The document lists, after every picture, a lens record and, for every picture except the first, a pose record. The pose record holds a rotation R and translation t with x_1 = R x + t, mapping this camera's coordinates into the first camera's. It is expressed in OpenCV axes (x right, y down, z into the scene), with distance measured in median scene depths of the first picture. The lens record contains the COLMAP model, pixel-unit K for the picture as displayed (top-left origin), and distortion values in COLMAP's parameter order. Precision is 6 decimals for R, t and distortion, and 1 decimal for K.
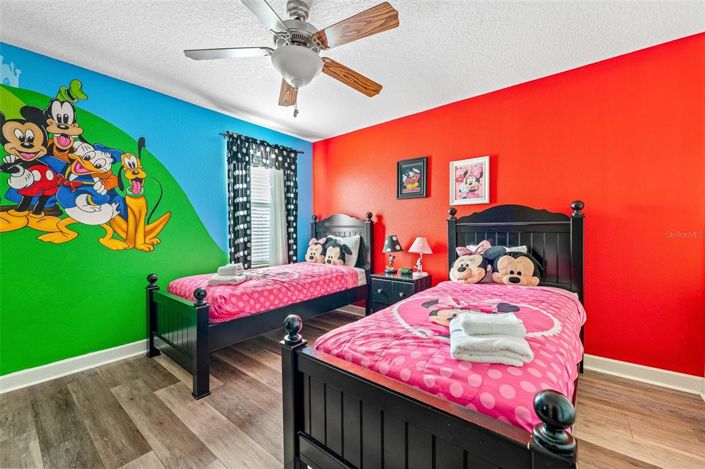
lens RADIAL K [[287.0, 0, 354.0], [0, 287.0, 233.5], [0, 0, 1]] dist [0.015298, 0.000069]
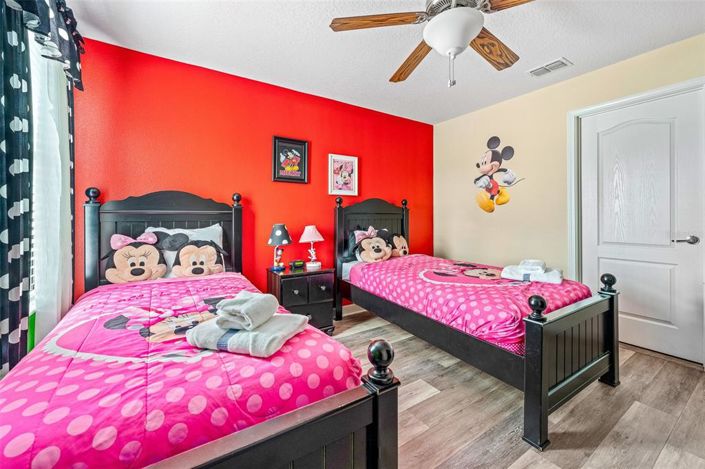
lens RADIAL K [[287.0, 0, 368.5], [0, 287.0, 216.8], [0, 0, 1]] dist [0.015298, 0.000069]
pose [[0.300420, 0.003669, 0.953800, -0.602132], [0.015412, 0.999843, -0.008700, -0.004428], [-0.953682, 0.017313, 0.300317, 0.524978]]
